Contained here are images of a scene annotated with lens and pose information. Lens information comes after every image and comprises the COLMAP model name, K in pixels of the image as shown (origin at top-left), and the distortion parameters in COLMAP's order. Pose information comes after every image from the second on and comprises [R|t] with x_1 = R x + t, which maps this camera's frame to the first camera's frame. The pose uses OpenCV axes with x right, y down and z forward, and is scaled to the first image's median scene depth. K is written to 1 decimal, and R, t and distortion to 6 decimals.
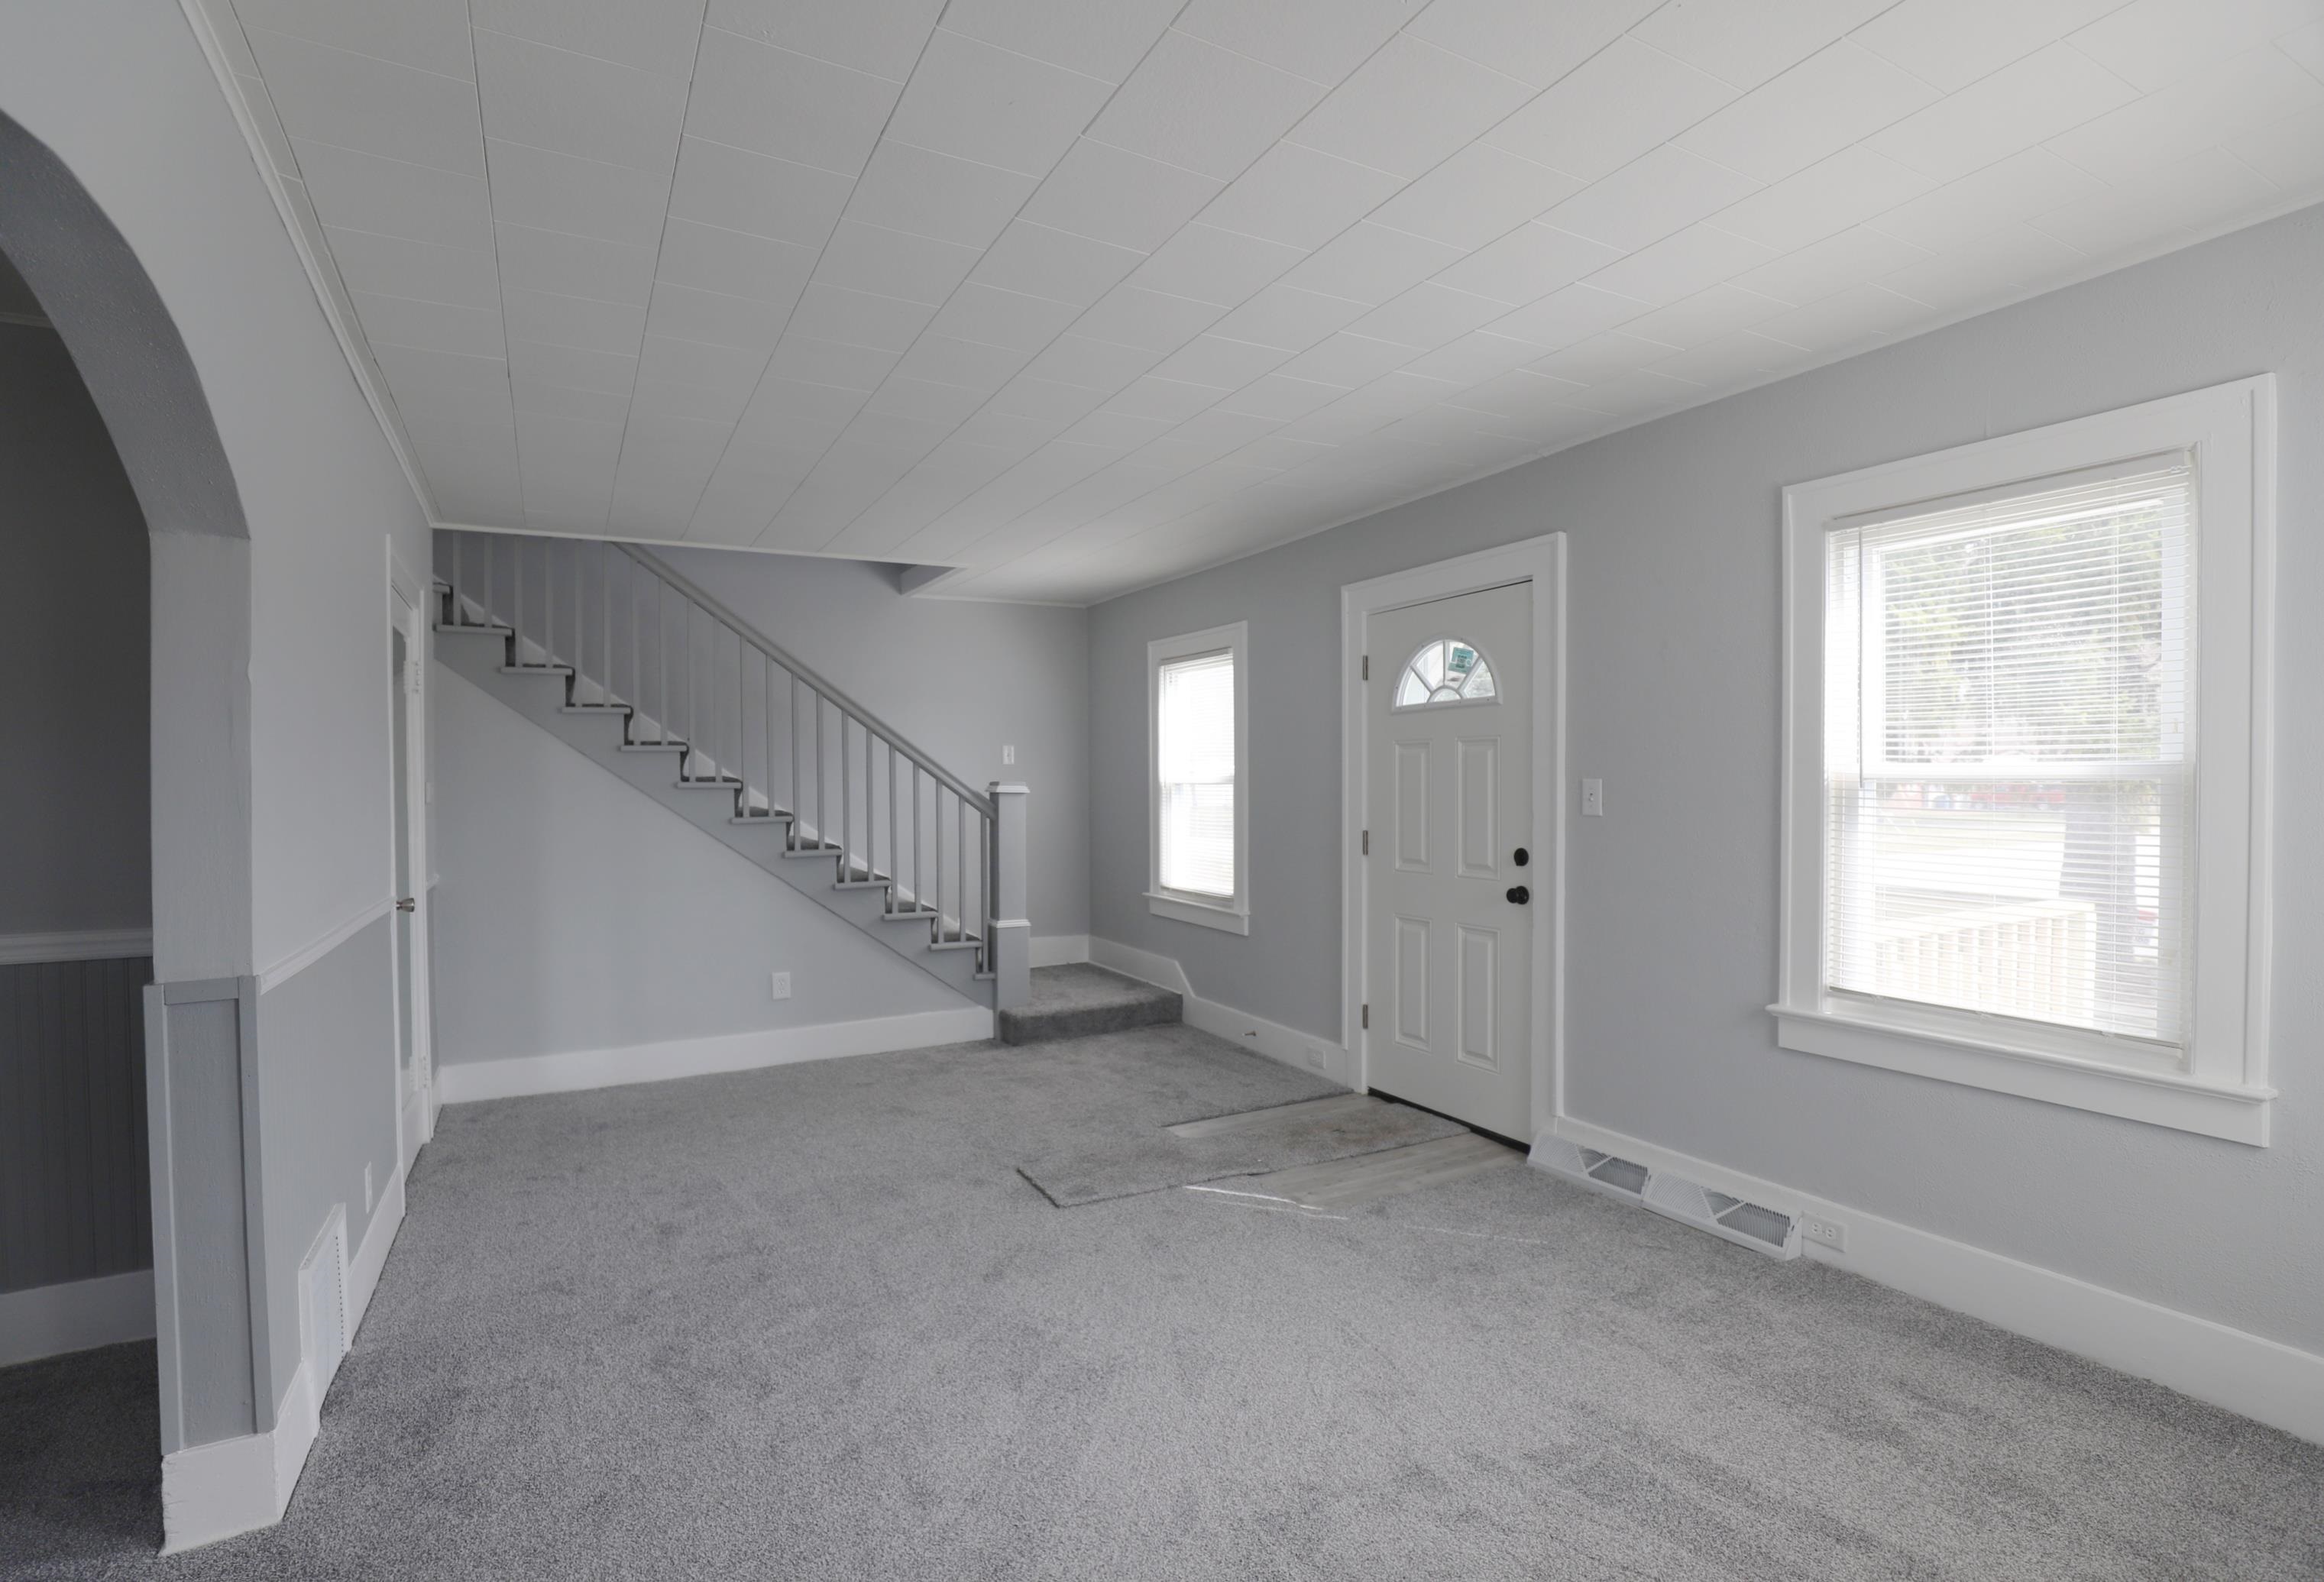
lens RADIAL K [[1099.2, 0, 1138.1], [0, 1099.2, 797.0], [0, 0, 1]] dist [-0.029484, -0.000498]
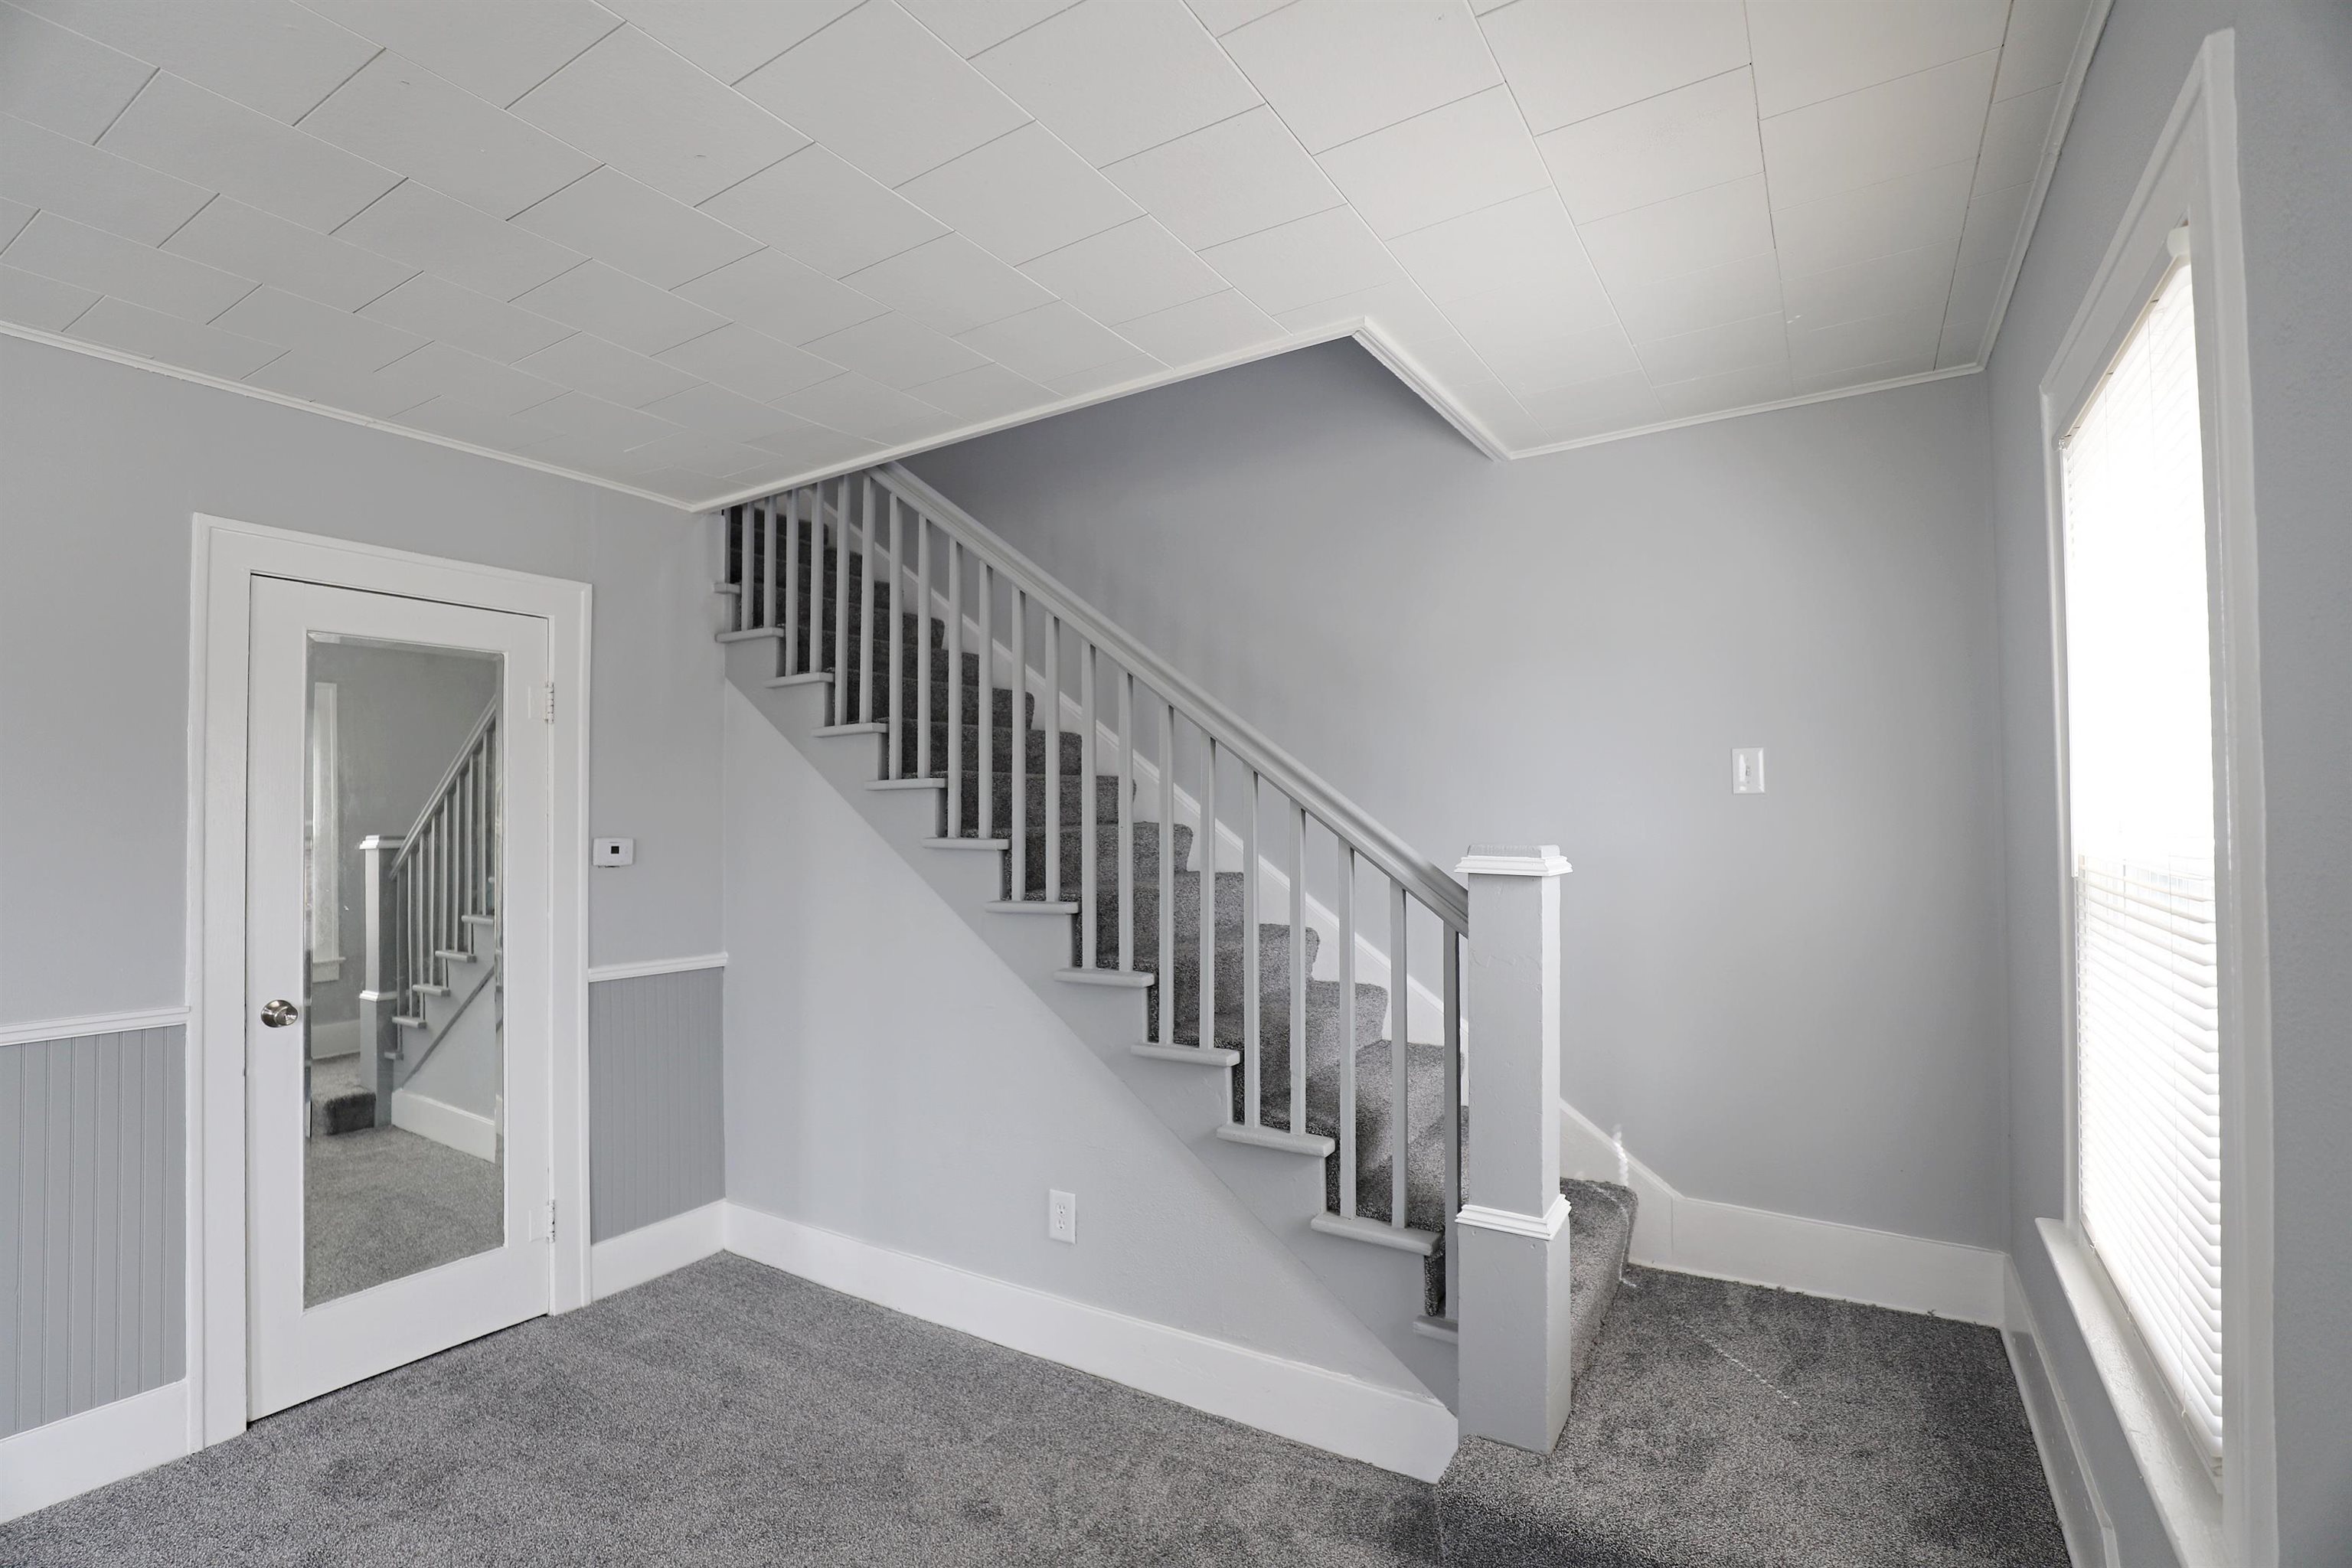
lens RADIAL K [[1072.3, 0, 1175.8], [0, 1072.3, 787.9], [0, 0, 1]] dist [-0.028971, 0.005375]
pose [[0.502734, -0.017315, -0.864268, 0.164321], [-0.003600, 0.999749, -0.022123, -0.028357], [0.864434, 0.014234, 0.502545, 0.790747]]
